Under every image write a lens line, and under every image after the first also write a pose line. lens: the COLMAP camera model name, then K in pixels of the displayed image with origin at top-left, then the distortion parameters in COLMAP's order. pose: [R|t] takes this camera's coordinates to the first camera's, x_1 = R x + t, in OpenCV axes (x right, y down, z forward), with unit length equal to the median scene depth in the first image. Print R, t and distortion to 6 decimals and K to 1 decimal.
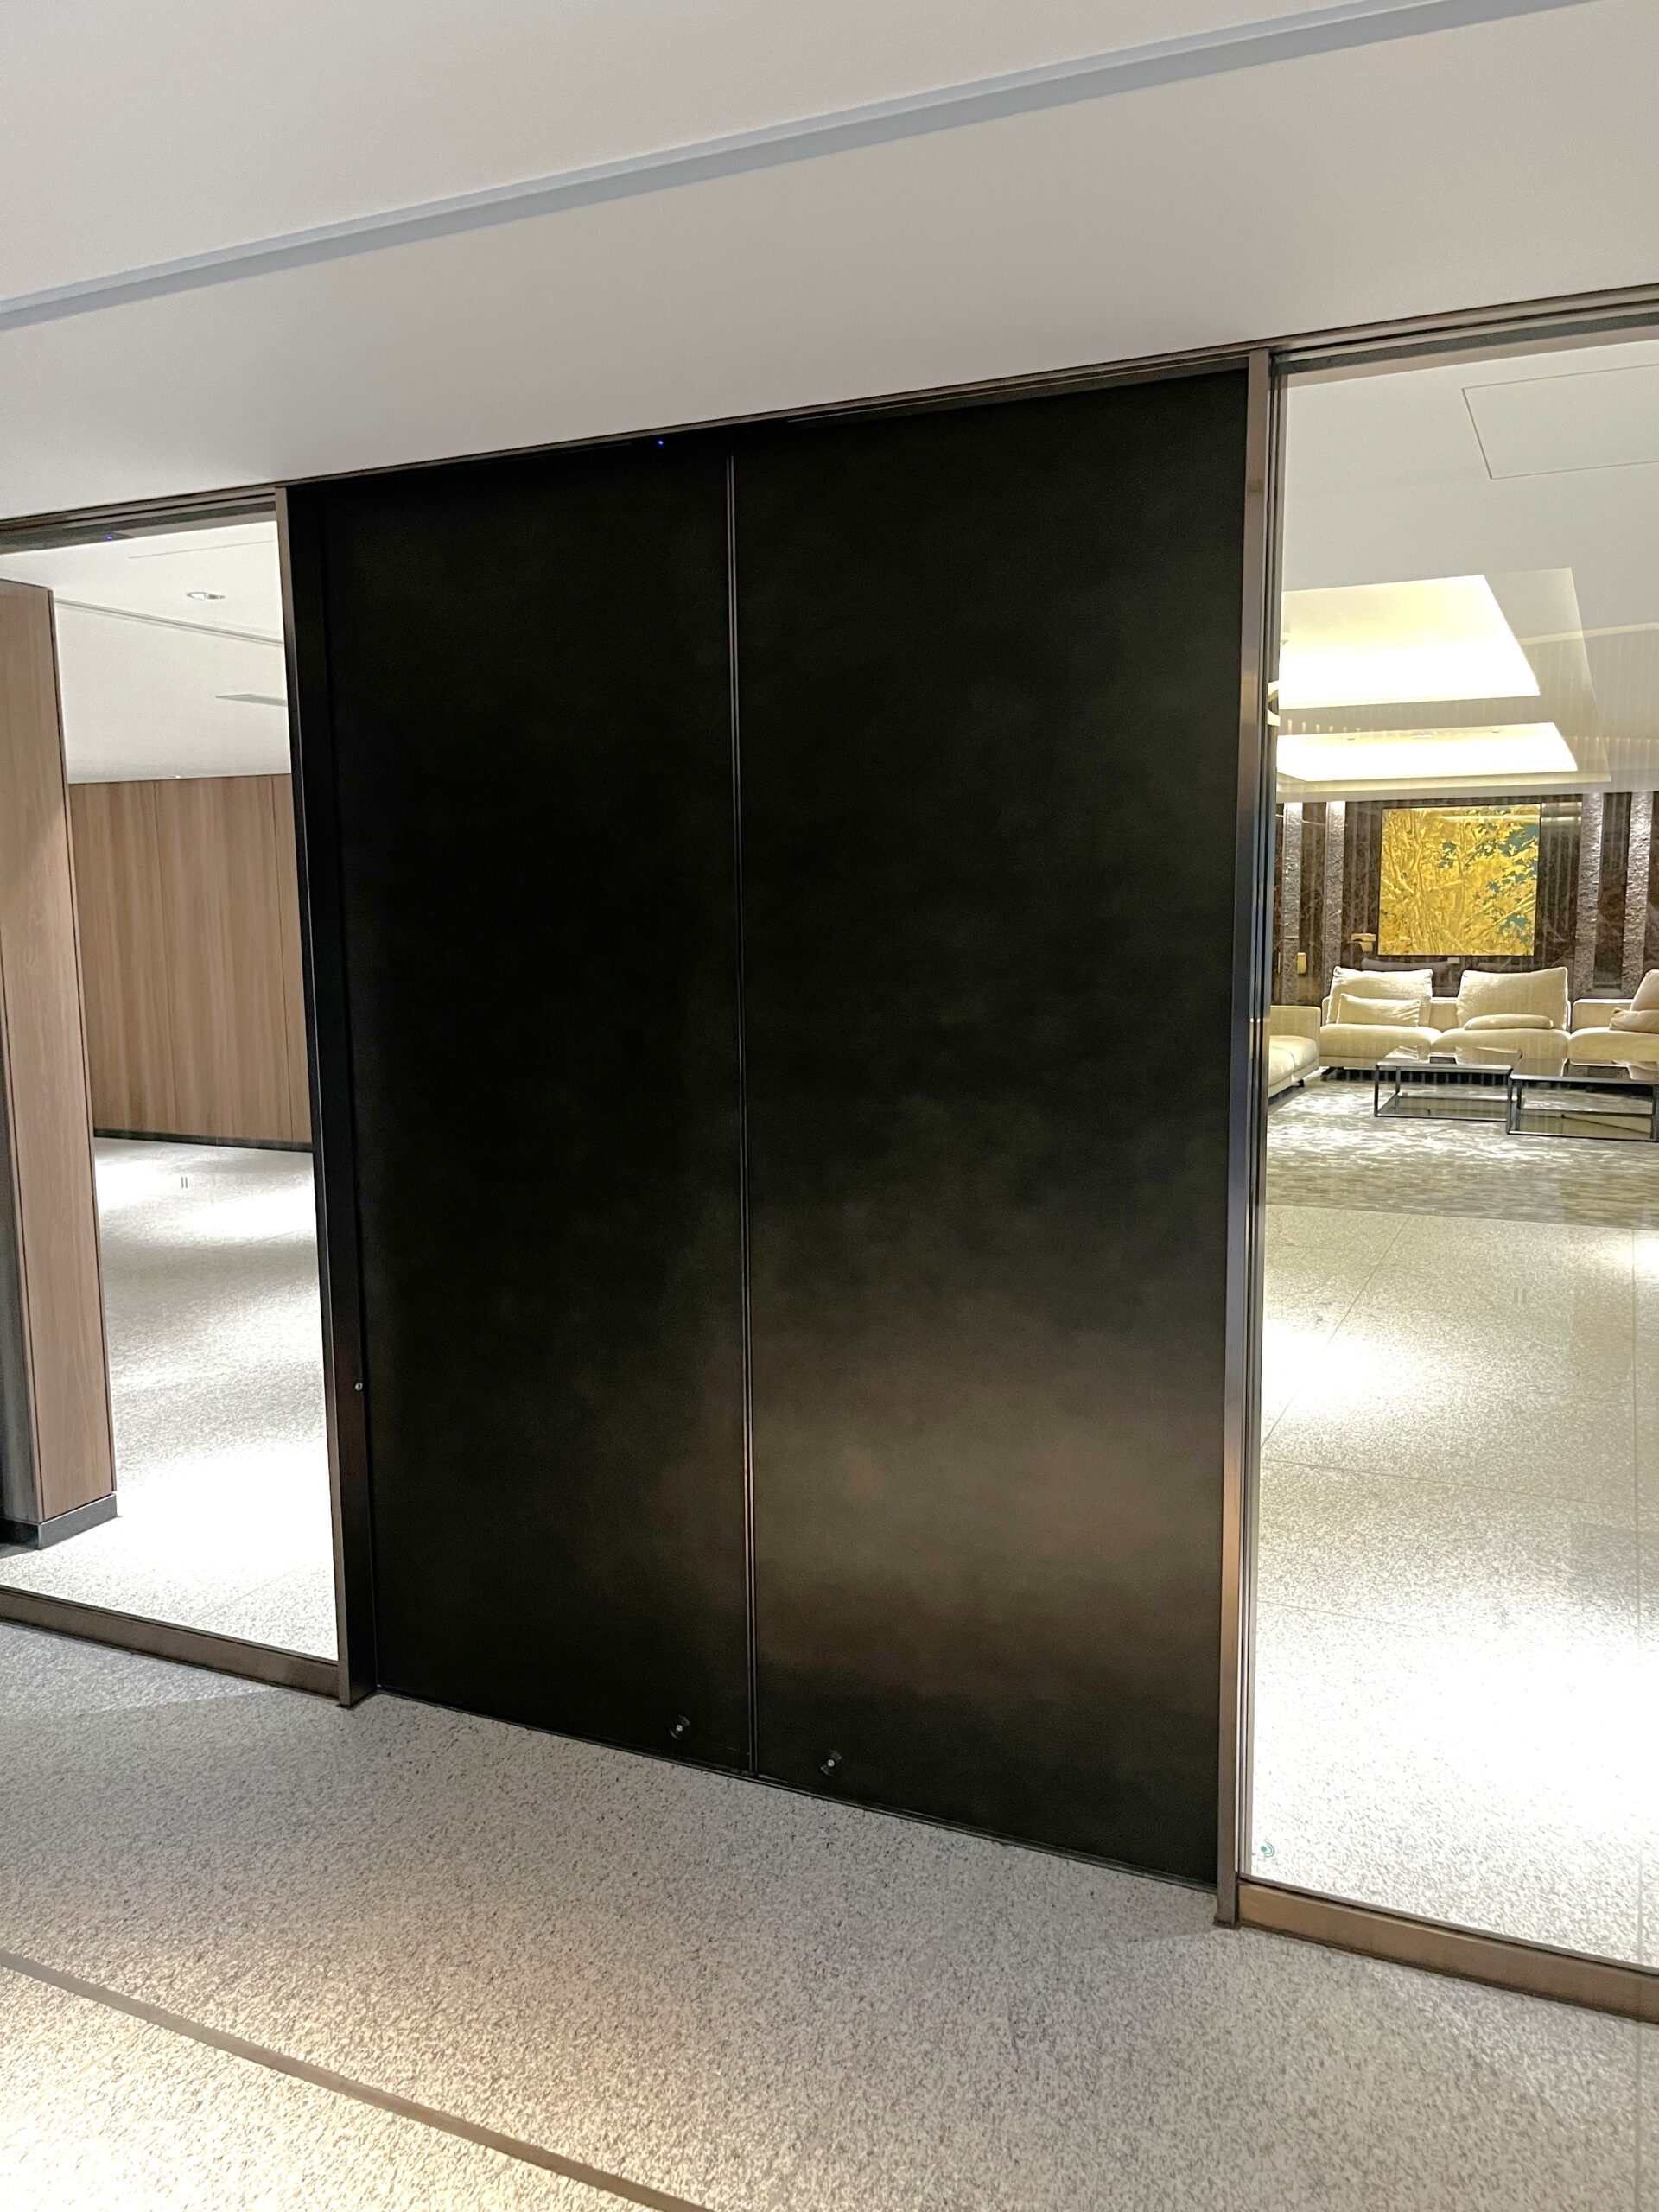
lens RADIAL K [[1679.3, 0, 819.0], [0, 1679.3, 1123.6], [0, 0, 1]] dist [0.030958, -0.026138]
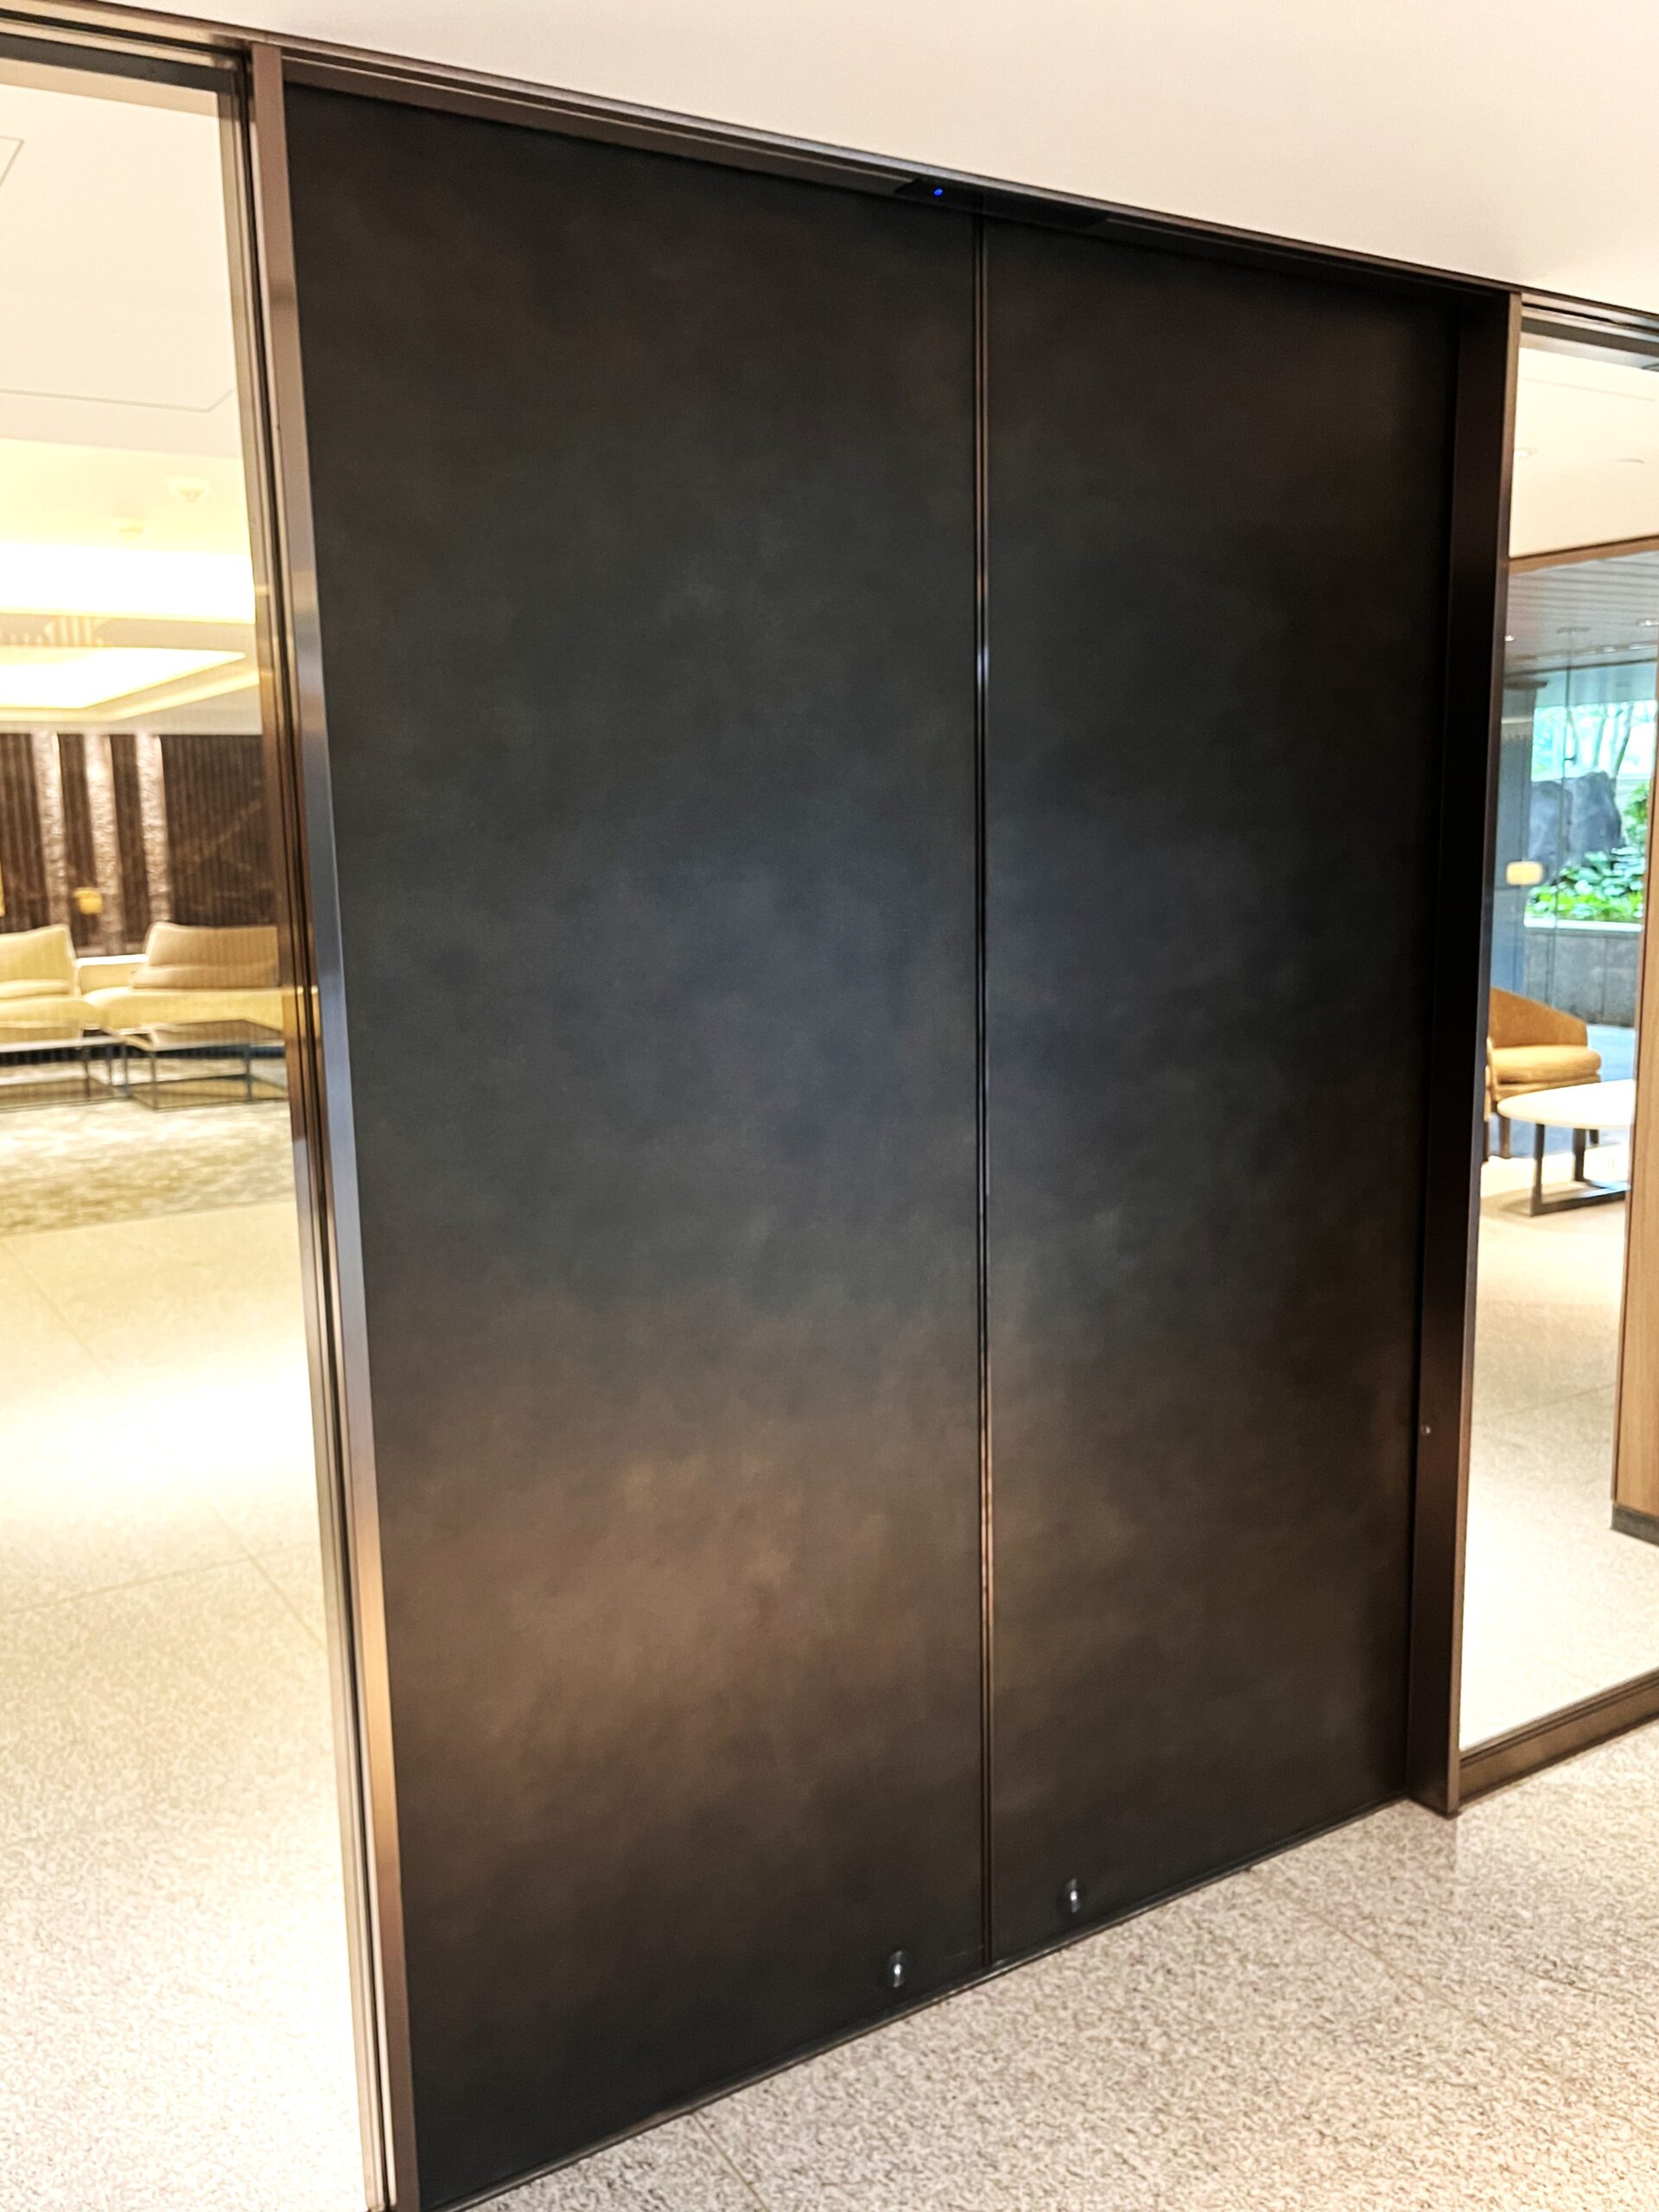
lens RADIAL K [[1829.2, 0, 830.4], [0, 1829.2, 1128.6], [0, 0, 1]] dist [0.014808, -0.009315]
pose [[0.544180, -0.144178, 0.826487, -0.697837], [0.130121, 0.987707, 0.086627, -0.076893], [-0.828817, 0.060402, 0.556250, 0.547655]]
